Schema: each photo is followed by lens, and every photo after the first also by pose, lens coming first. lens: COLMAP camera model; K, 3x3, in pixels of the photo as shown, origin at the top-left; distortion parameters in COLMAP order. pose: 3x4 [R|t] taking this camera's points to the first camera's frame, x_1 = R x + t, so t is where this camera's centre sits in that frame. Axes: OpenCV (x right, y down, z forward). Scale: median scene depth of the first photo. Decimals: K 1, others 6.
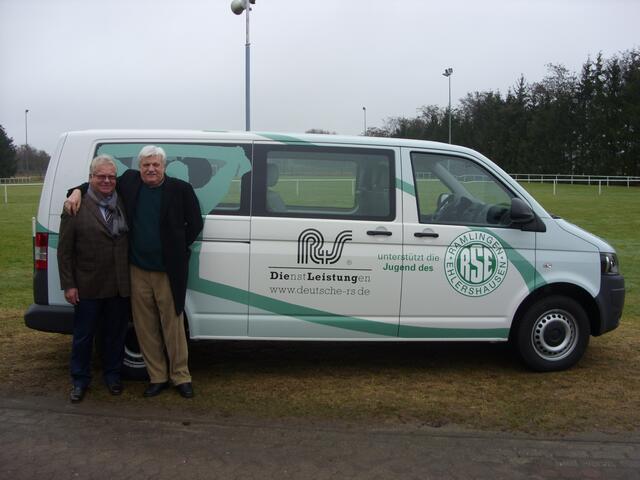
lens RADIAL K [[676.7, 0, 320.0], [0, 676.7, 240.0], [0, 0, 1]] dist [-0.190136, 0.236341]
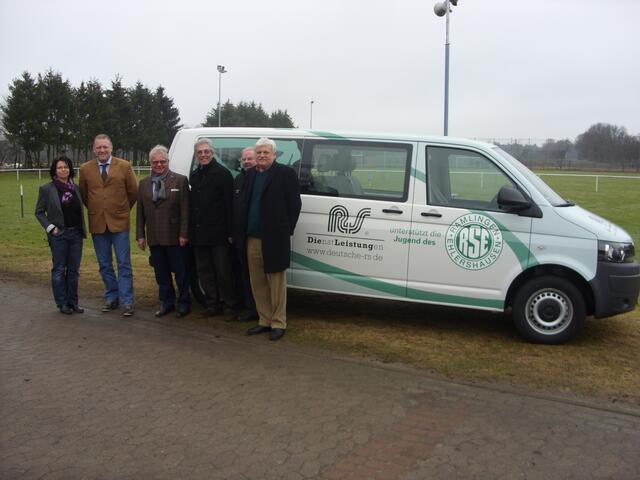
lens RADIAL K [[676.7, 0, 320.0], [0, 676.7, 240.0], [0, 0, 1]] dist [-0.190136, 0.236341]
pose [[0.910328, 0.062728, -0.409108, 0.469240], [-0.057230, 0.998031, 0.025679, 0.017785], [0.409913, 0.000037, 0.912125, -0.179467]]
